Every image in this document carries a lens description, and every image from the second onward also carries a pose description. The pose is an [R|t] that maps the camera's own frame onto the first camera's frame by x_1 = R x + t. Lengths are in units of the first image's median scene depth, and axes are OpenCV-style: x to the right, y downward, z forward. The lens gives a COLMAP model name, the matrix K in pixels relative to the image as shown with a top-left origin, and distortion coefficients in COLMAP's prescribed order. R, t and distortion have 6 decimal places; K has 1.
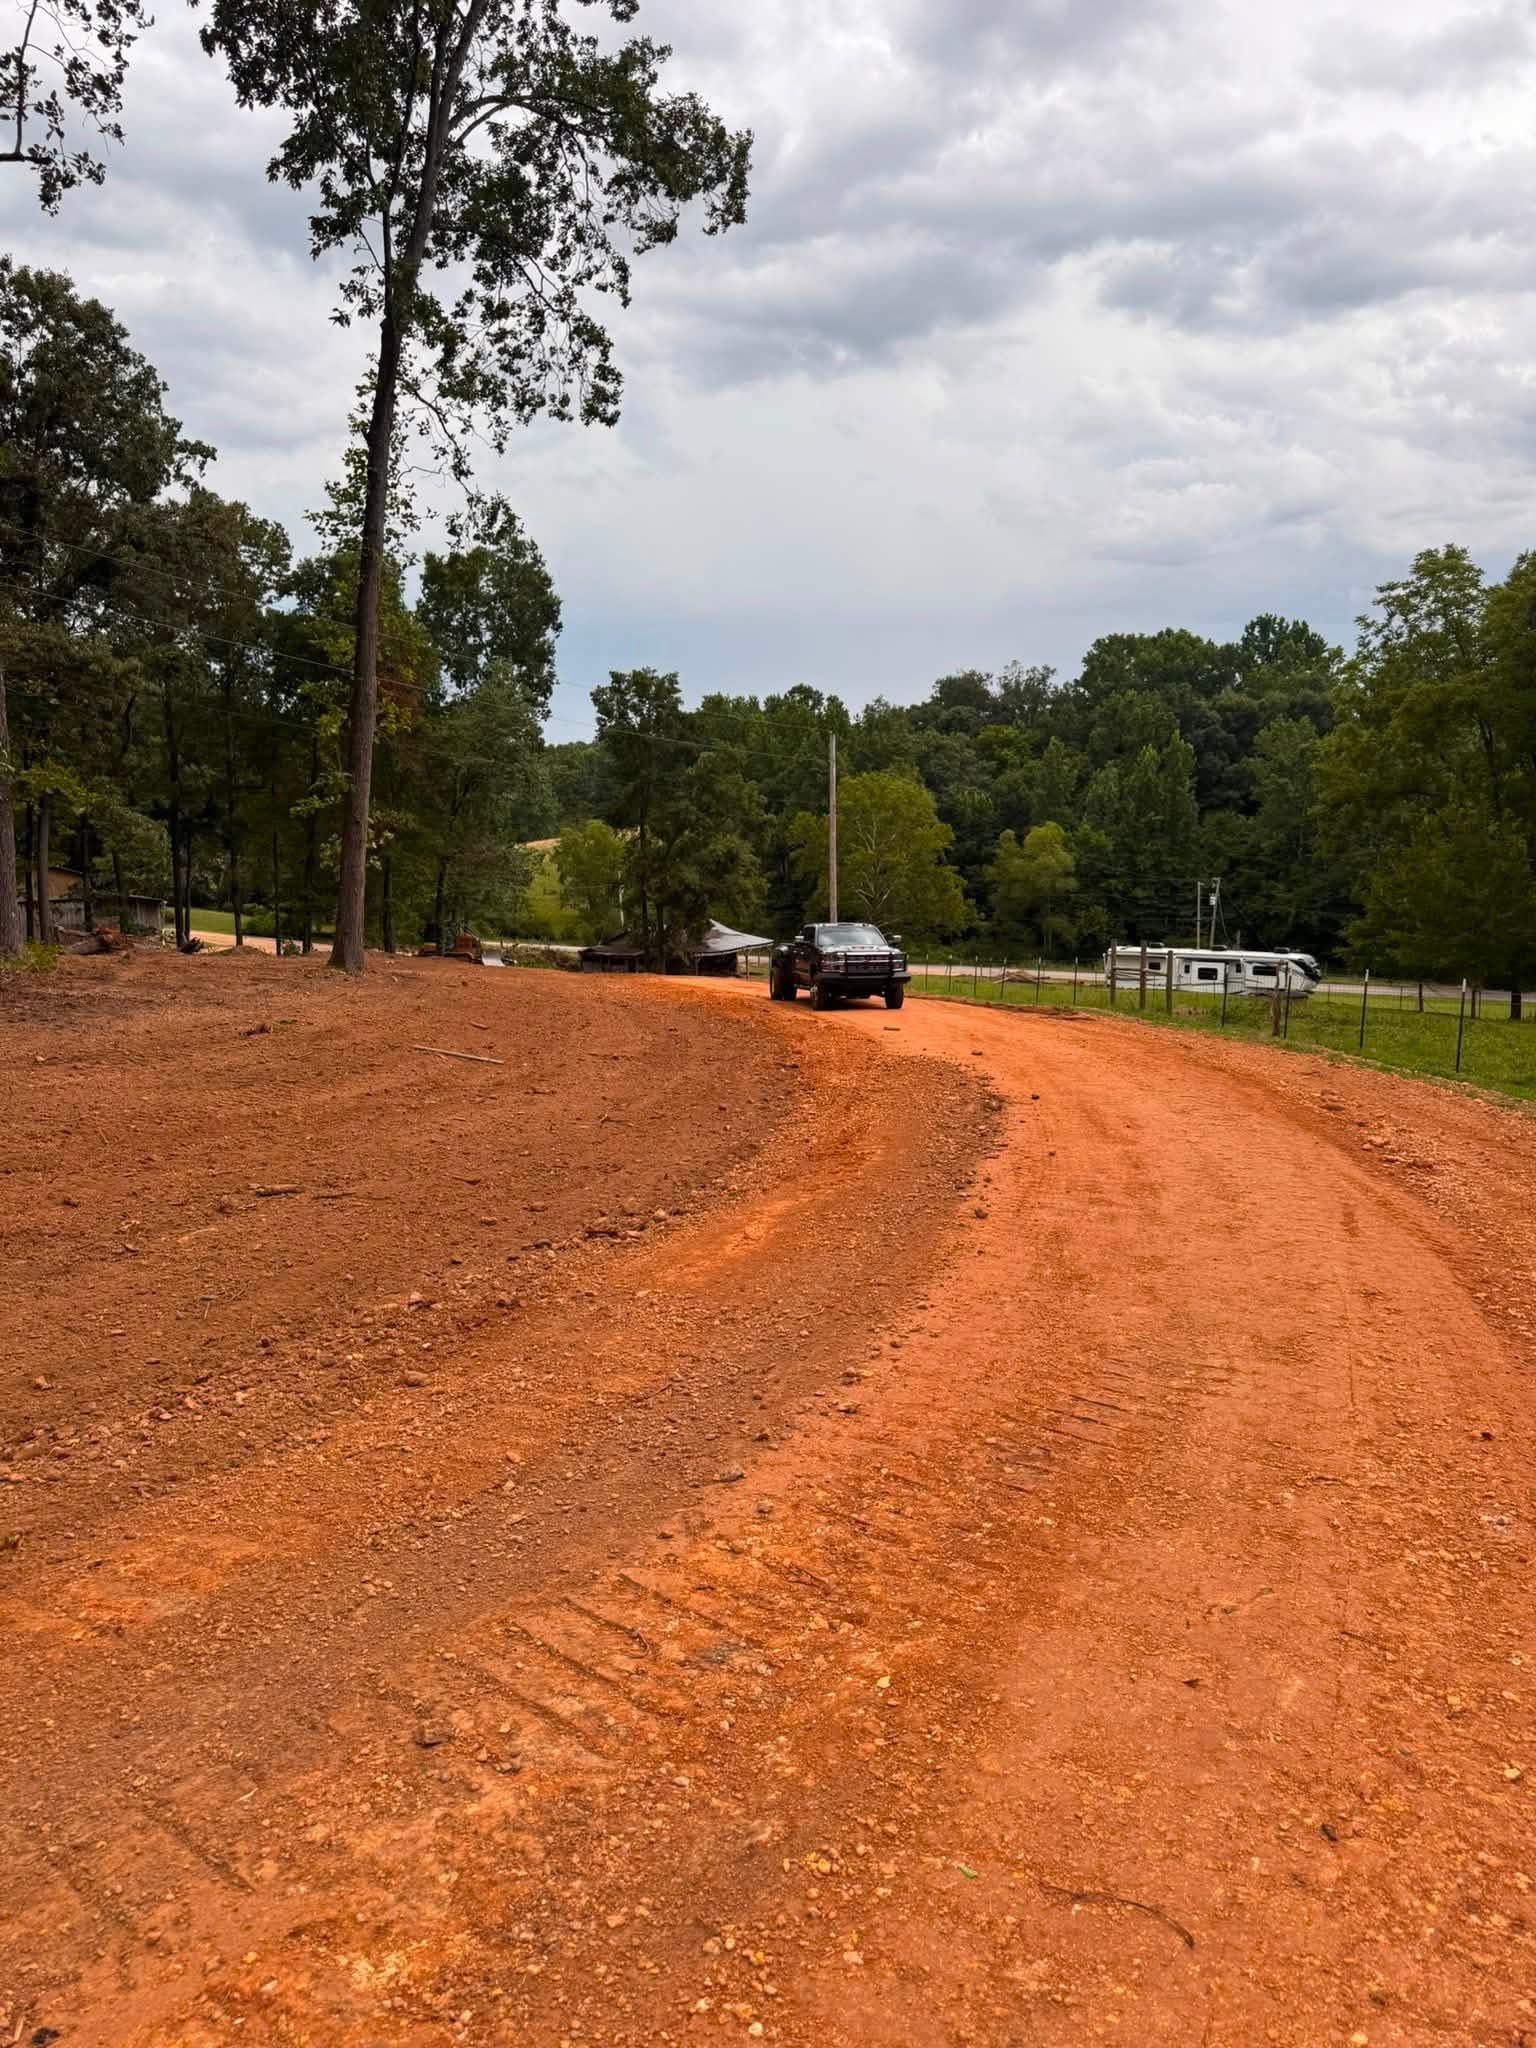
lens RADIAL K [[1553.6, 0, 768.0], [0, 1553.6, 1024.0], [0, 0, 1]] dist [0.003843, -0.059859]
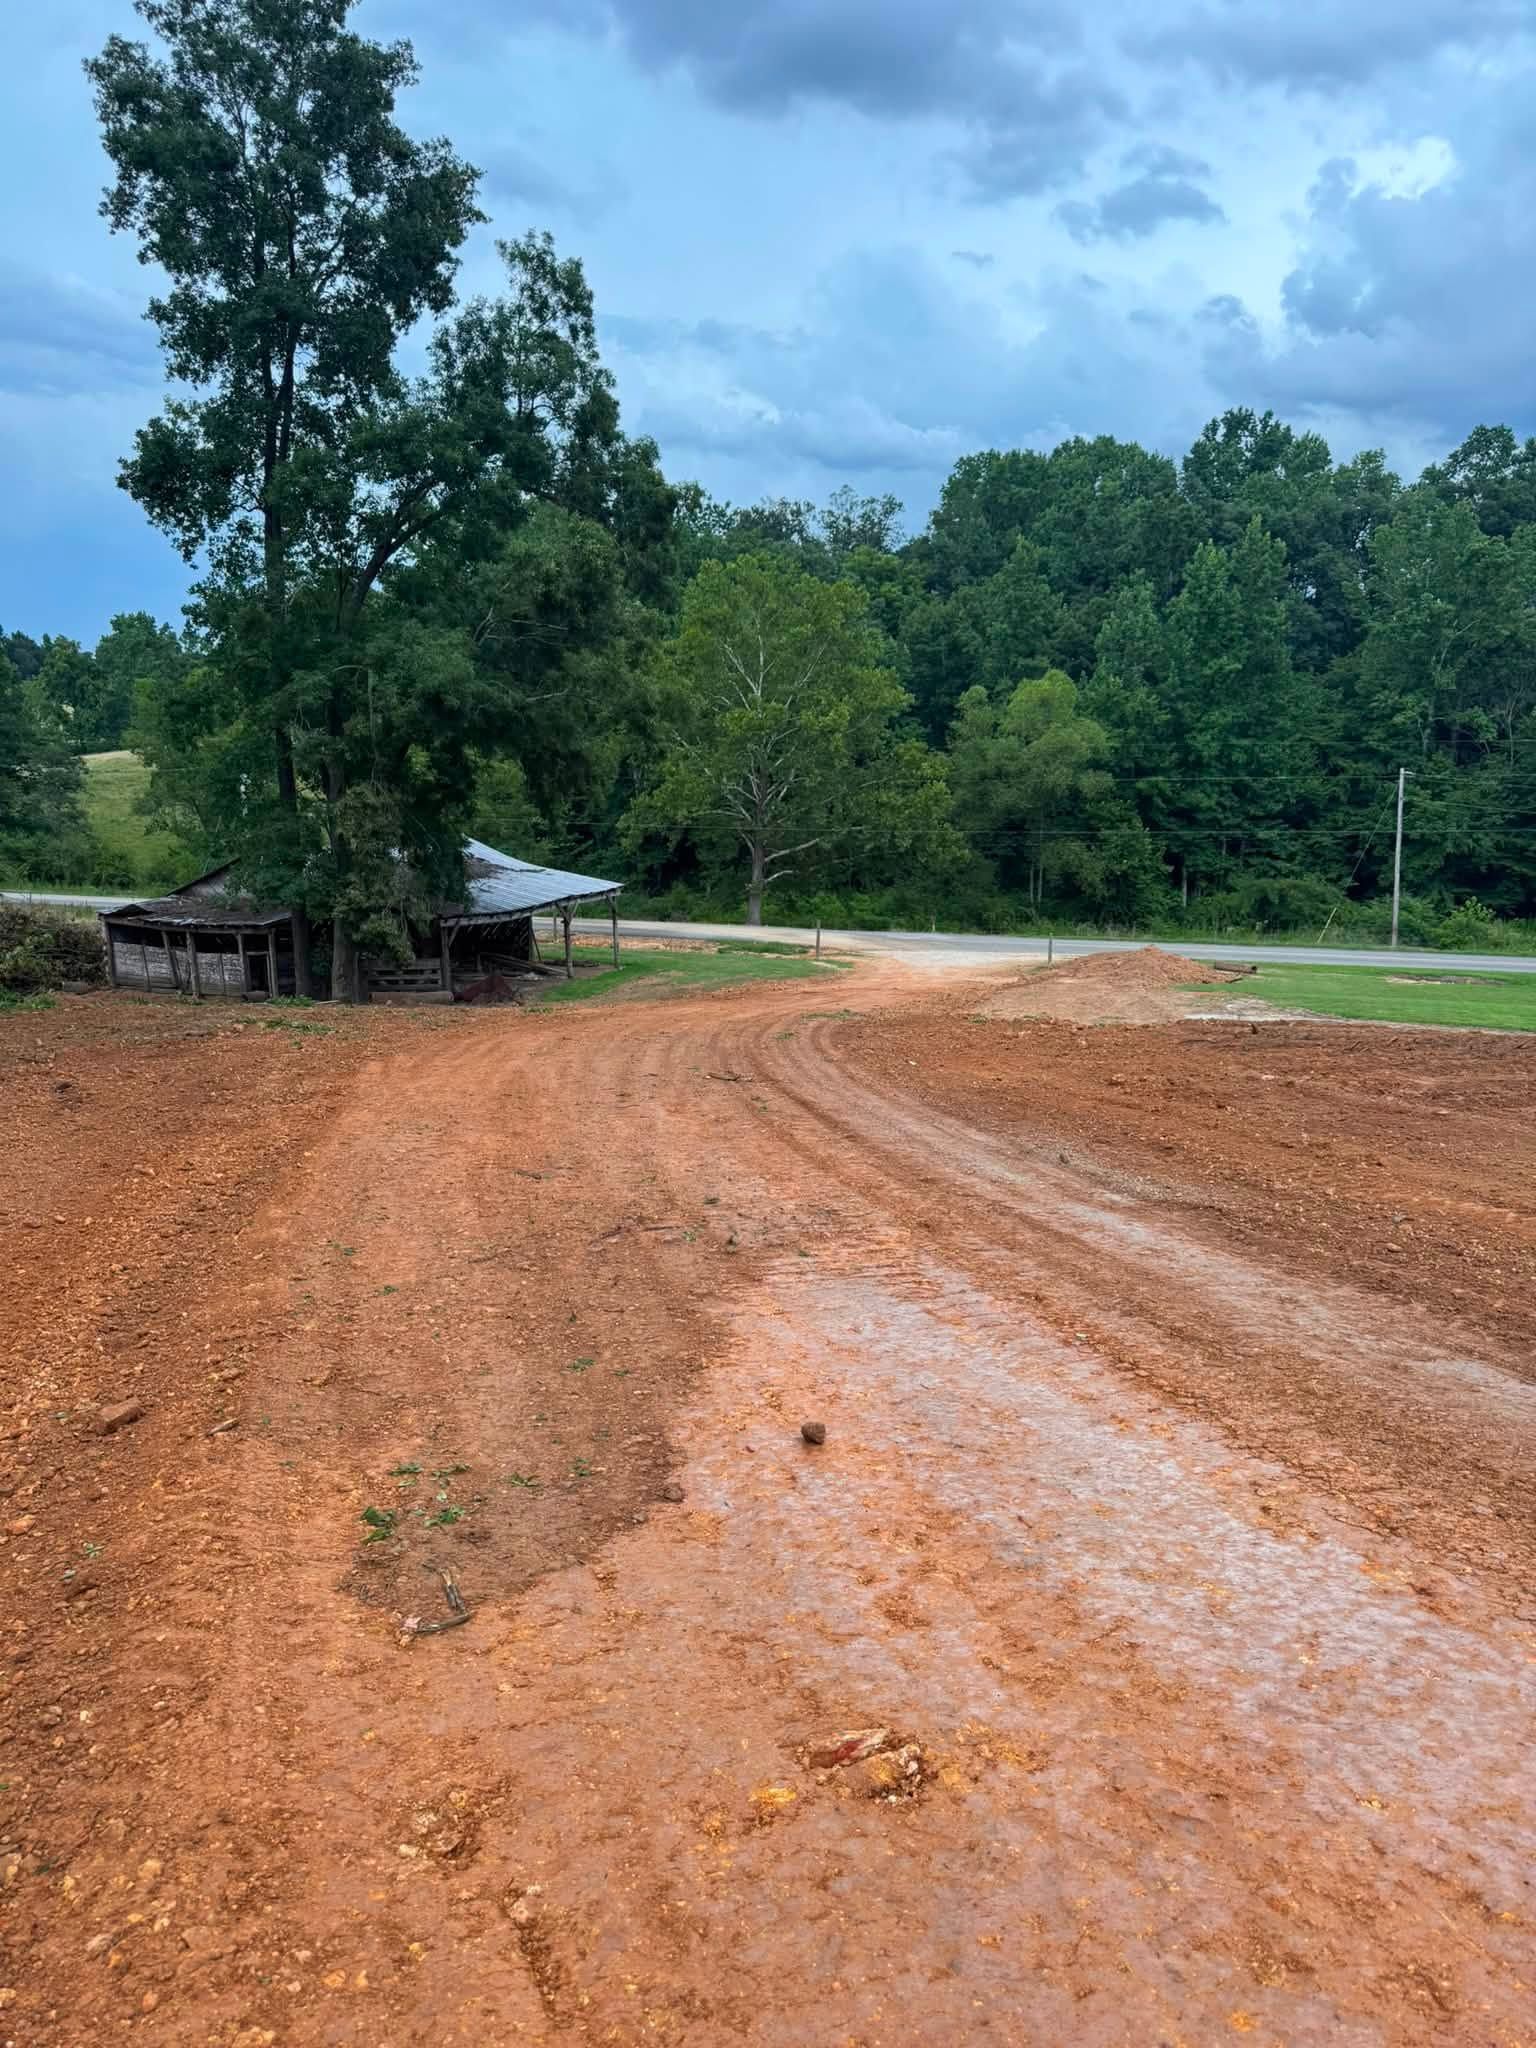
lens RADIAL K [[1582.8, 0, 761.5], [0, 1582.8, 1005.2], [0, 0, 1]] dist [0.202669, -0.318053]
pose [[0.983330, -0.018506, 0.180887, -0.030553], [0.015110, 0.999683, 0.020134, -0.022592], [-0.181202, -0.017065, 0.983298, 0.446305]]
